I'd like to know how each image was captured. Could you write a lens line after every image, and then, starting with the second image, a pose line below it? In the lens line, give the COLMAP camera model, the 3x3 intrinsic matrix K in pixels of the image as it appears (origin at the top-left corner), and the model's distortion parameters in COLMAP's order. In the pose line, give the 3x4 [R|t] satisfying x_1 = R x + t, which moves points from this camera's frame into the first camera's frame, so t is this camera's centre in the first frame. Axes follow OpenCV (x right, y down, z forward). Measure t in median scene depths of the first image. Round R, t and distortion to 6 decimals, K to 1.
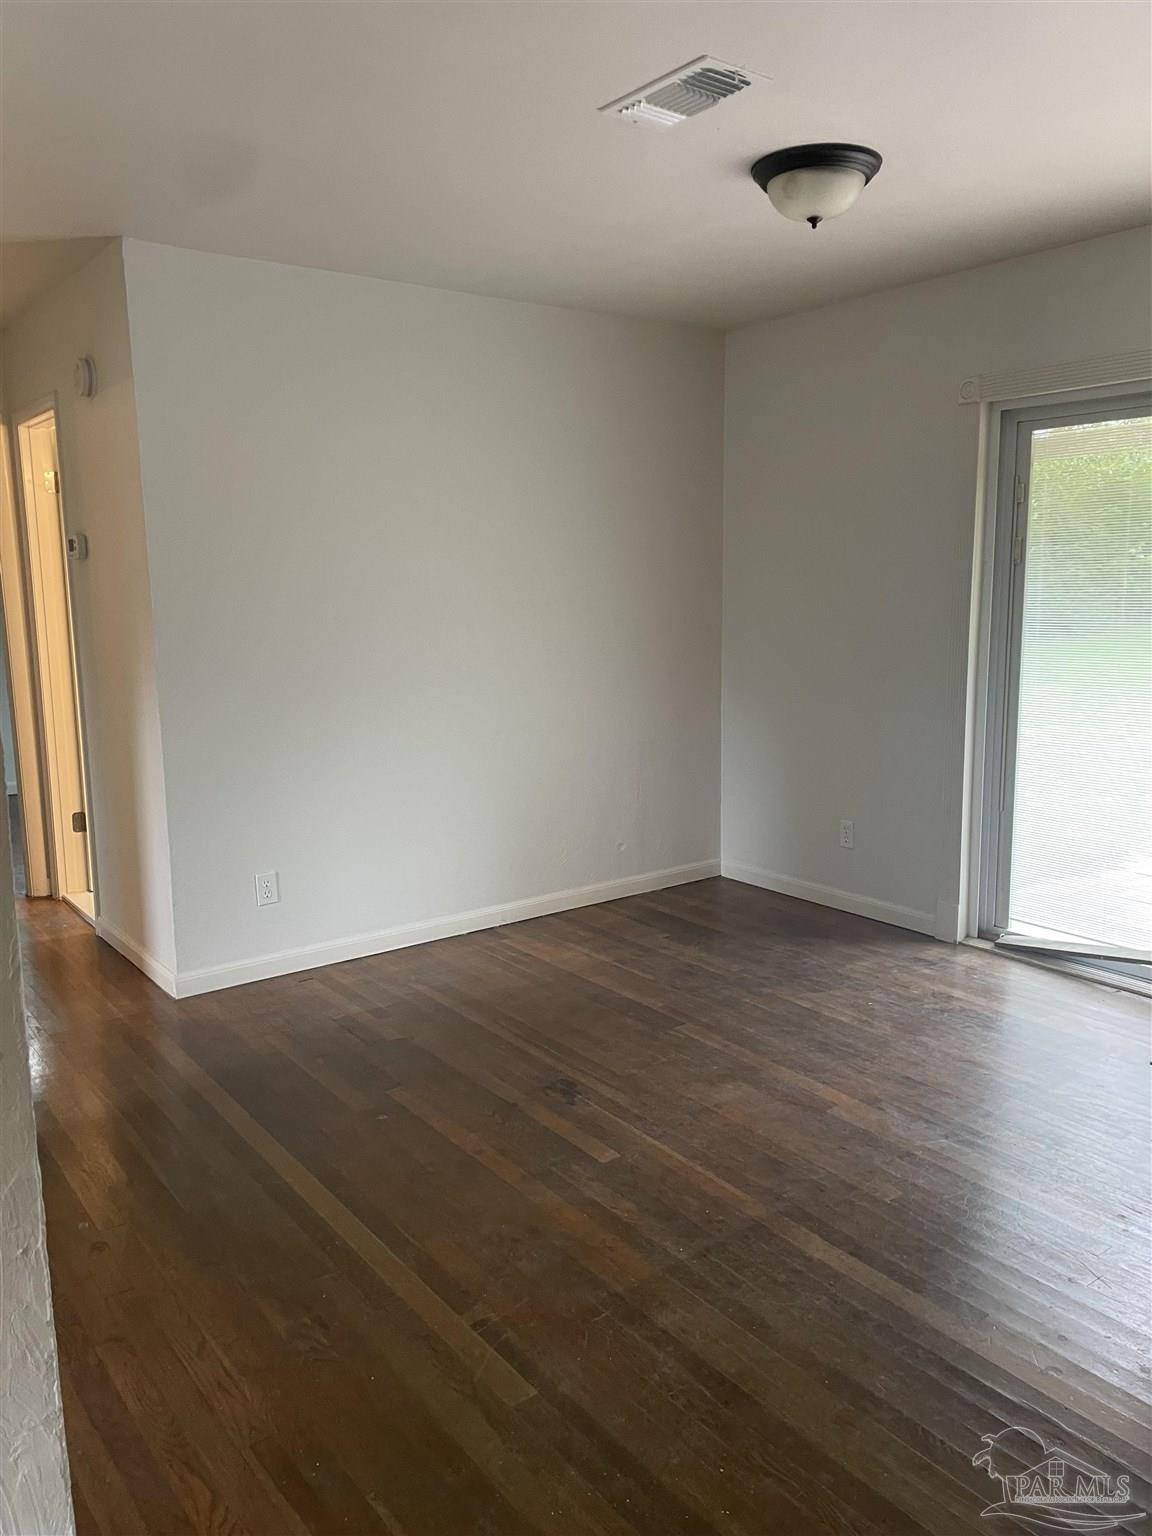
lens RADIAL K [[1177.7, 0, 579.7], [0, 1177.7, 749.7], [0, 0, 1]] dist [0.098984, -0.133997]
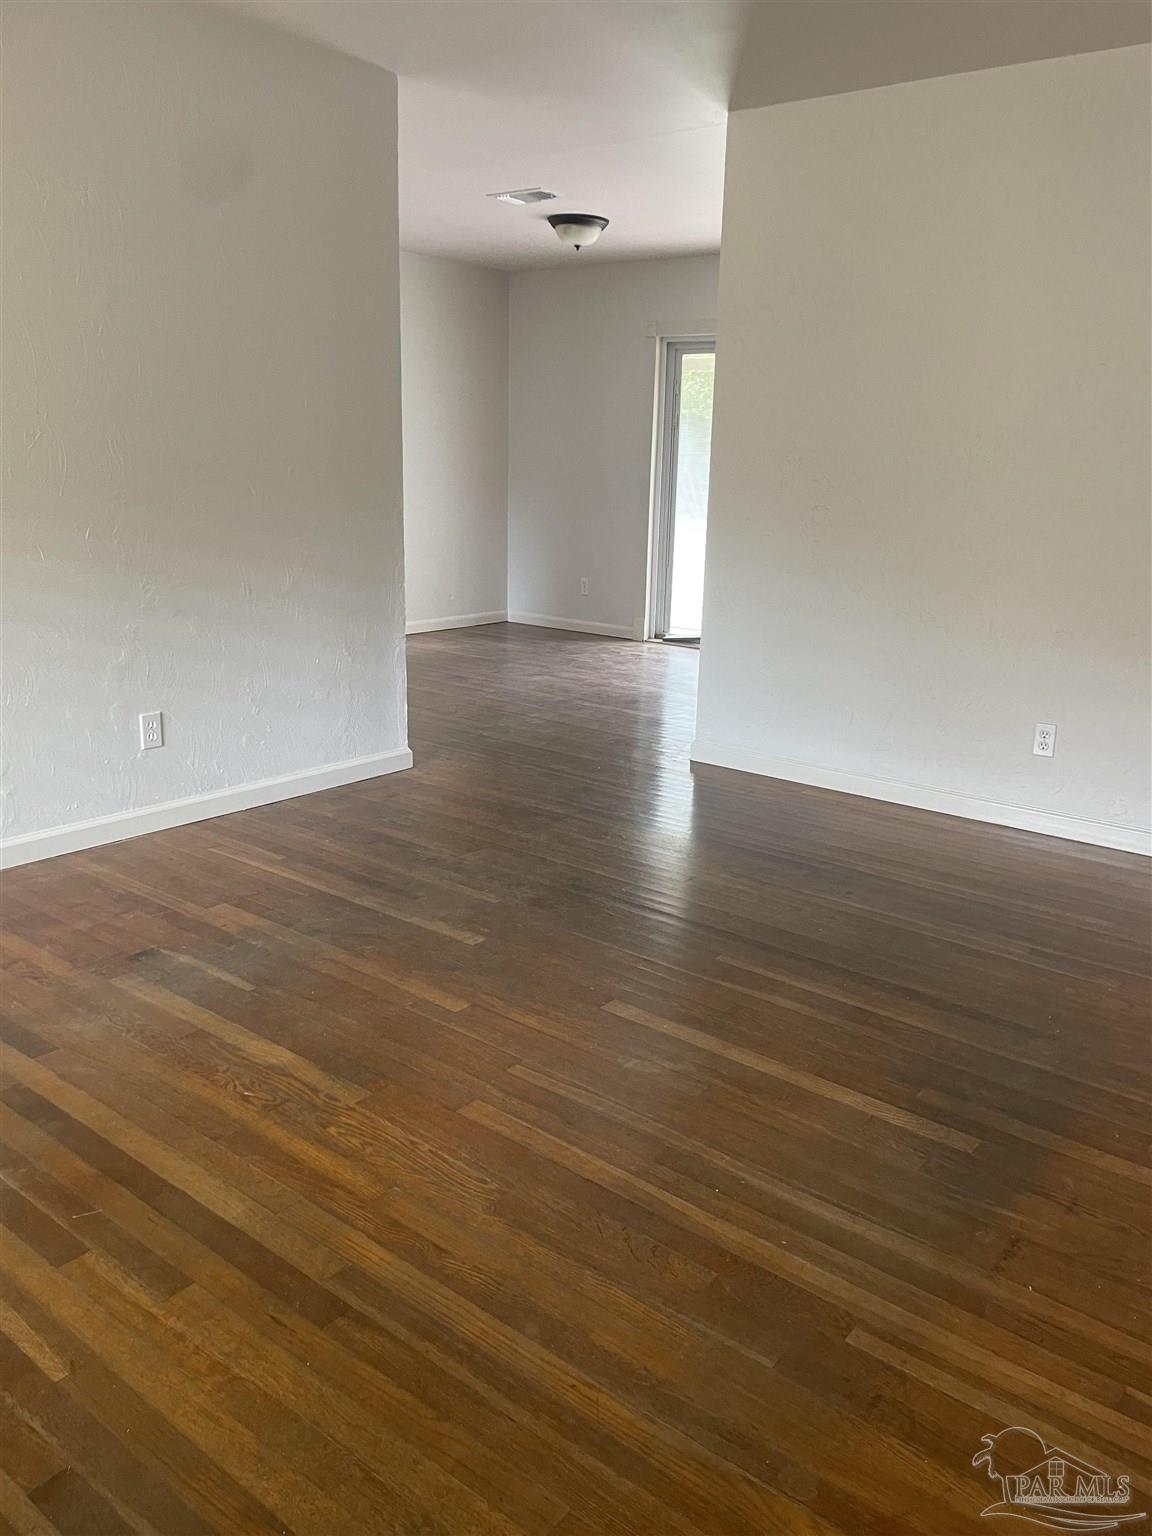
lens RADIAL K [[1177.7, 0, 579.7], [0, 1177.7, 749.7], [0, 0, 1]] dist [0.098984, -0.133997]
pose [[0.968459, -0.026185, 0.247793, -0.243173], [0.003537, 0.995808, 0.091404, 0.169780], [-0.249147, -0.087645, 0.964492, -0.774719]]
